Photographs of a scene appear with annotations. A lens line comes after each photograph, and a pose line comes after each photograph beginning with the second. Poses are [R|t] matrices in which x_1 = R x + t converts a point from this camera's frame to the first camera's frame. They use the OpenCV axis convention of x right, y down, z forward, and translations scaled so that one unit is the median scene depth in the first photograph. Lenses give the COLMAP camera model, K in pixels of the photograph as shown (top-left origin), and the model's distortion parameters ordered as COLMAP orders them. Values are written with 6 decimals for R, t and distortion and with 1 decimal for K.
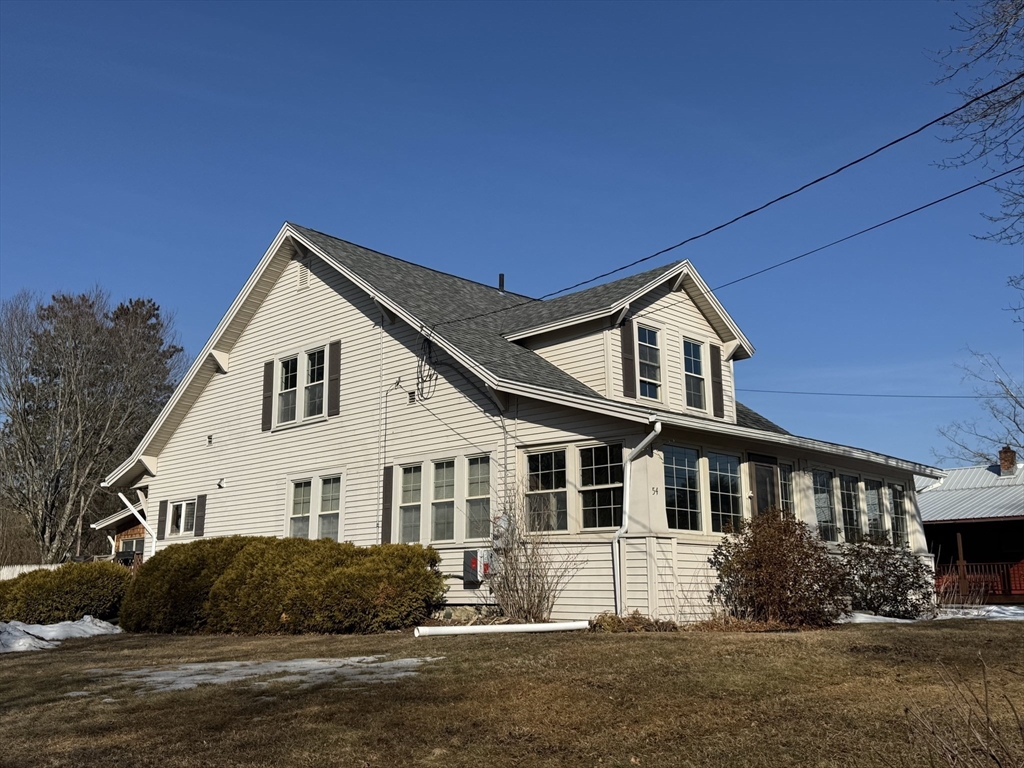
lens RADIAL K [[1020.8, 0, 512.0], [0, 1020.8, 384.0], [0, 0, 1]] dist [0.262974, -0.657962]
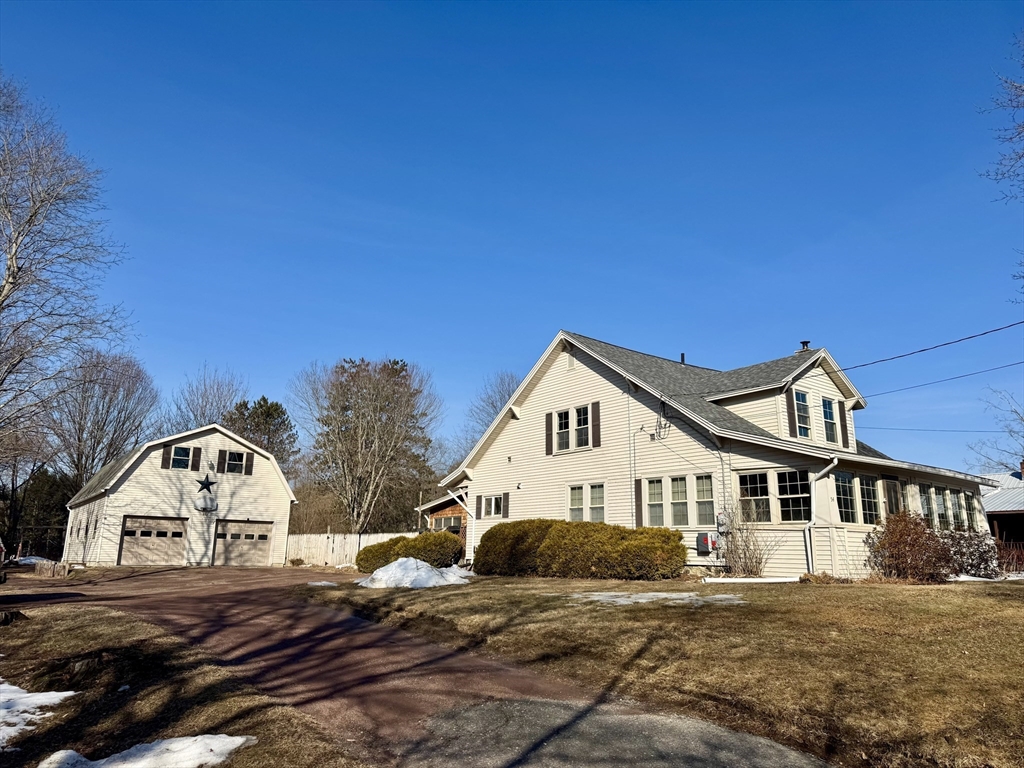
lens RADIAL K [[721.4, 0, 512.0], [0, 721.4, 384.0], [0, 0, 1]] dist [0.135062, -0.209213]
pose [[0.989987, -0.016558, -0.140184, -0.154254], [0.012229, 0.999423, -0.031686, -0.038081], [0.140628, 0.029654, 0.989618, -0.186427]]
